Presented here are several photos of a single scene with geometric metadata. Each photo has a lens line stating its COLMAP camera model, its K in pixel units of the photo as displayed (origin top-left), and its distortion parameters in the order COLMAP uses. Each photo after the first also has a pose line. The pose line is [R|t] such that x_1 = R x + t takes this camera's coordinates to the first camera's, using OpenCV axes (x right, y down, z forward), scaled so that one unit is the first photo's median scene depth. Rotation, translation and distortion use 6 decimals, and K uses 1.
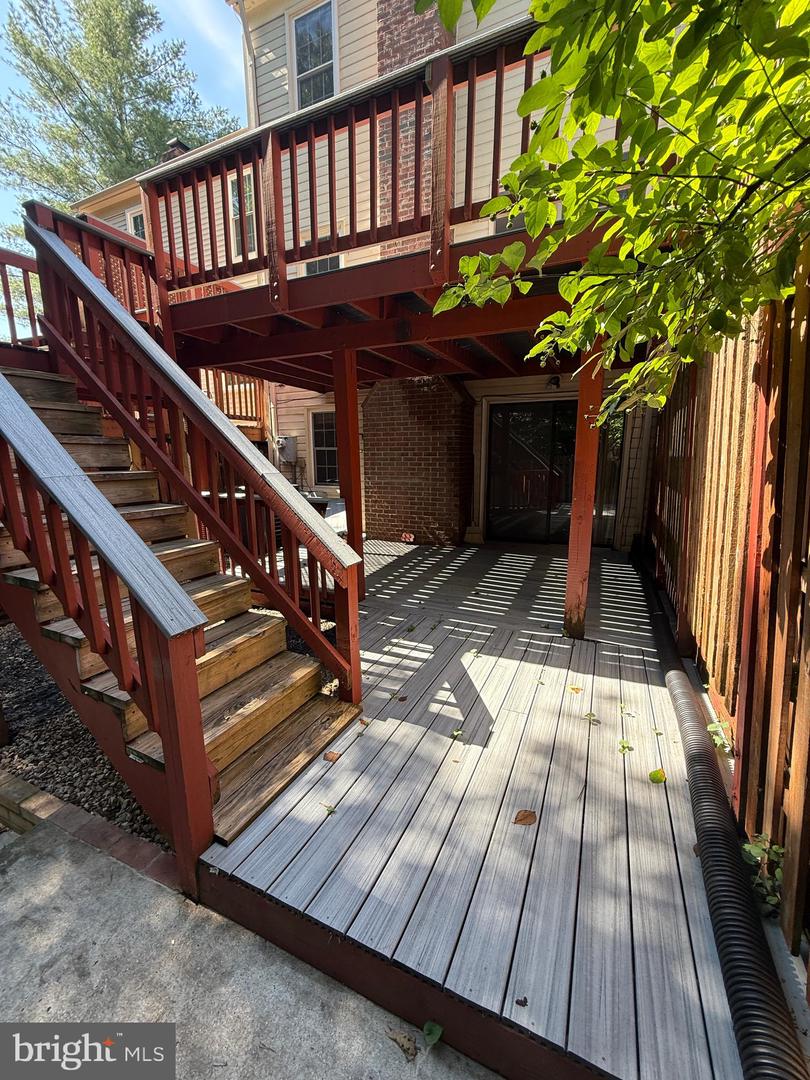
lens RADIAL K [[432.5, 0, 404.6], [0, 432.5, 541.6], [0, 0, 1]] dist [-0.000798, 0.000466]
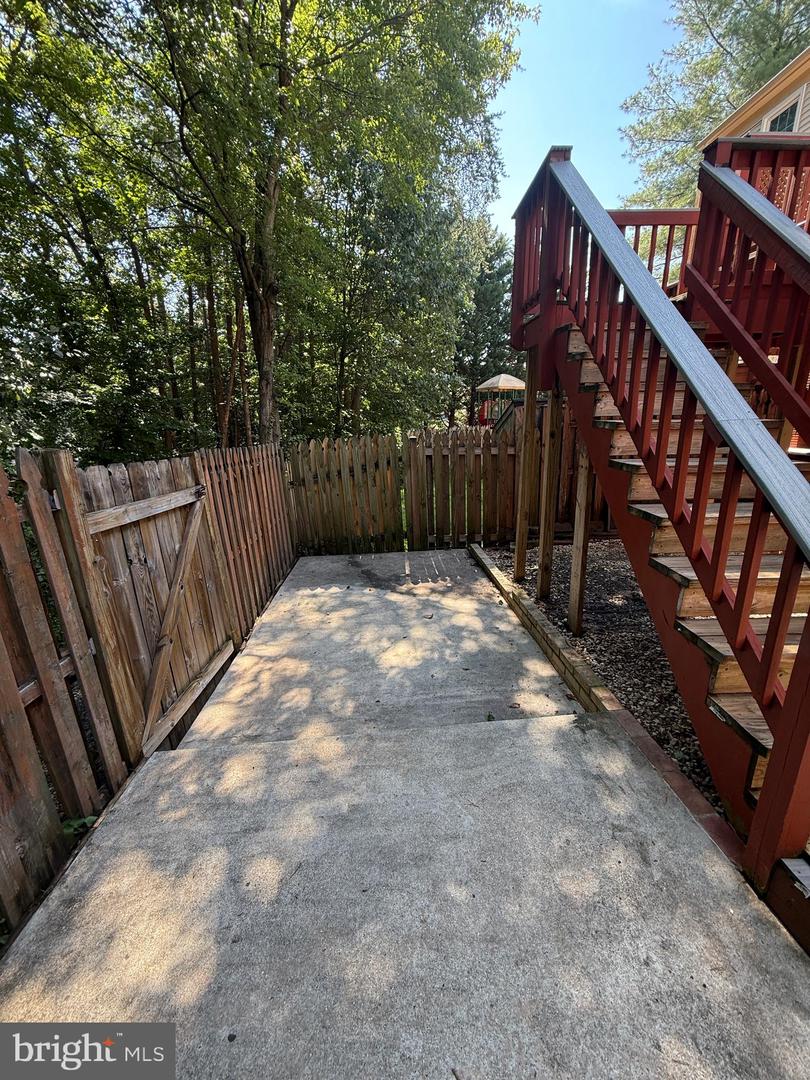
lens RADIAL K [[432.5, 0, 404.3], [0, 432.5, 541.4], [0, 0, 1]] dist [-0.000798, 0.000466]
pose [[0.448566, 0.248183, -0.858600, -0.133712], [-0.157268, 0.967600, 0.197528, 0.027167], [0.879804, 0.046426, 0.473064, -0.079334]]
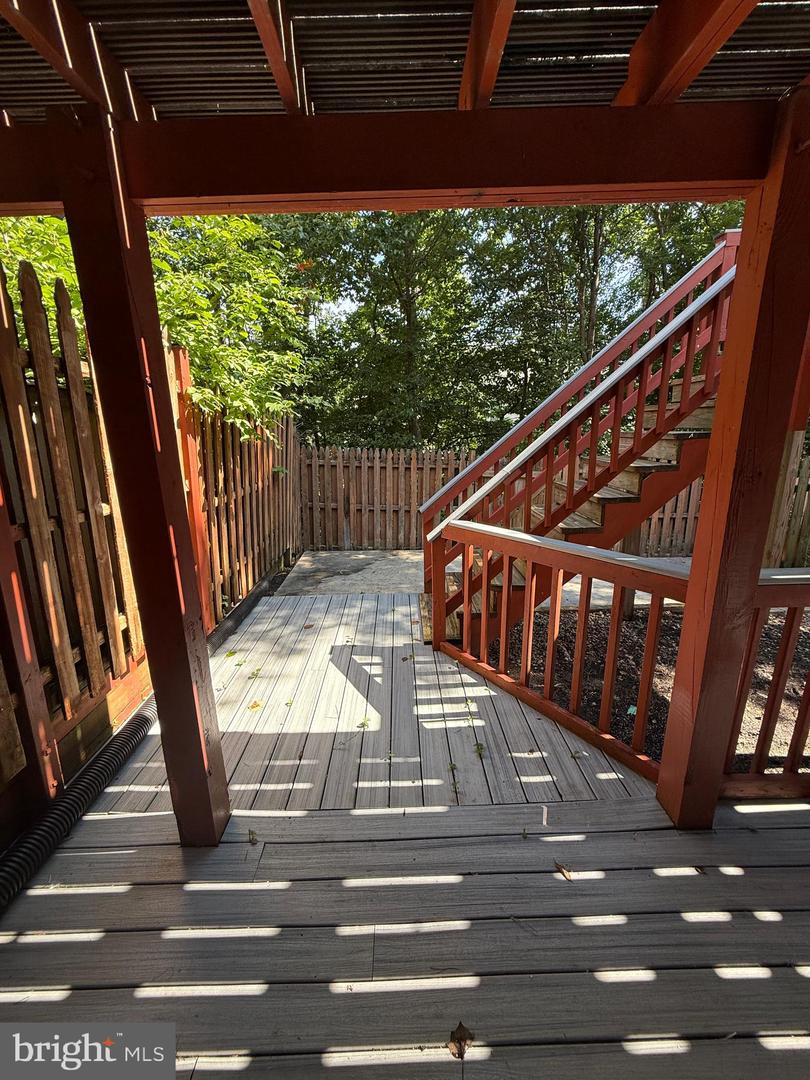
lens RADIAL K [[432.5, 0, 403.9], [0, 432.5, 537.7], [0, 0, 1]] dist [-0.000798, 0.000466]
pose [[-0.899497, 0.133926, -0.415896, 0.470873], [-0.057051, 0.907715, 0.415691, -0.467481], [0.433187, 0.397640, -0.808846, 1.885900]]
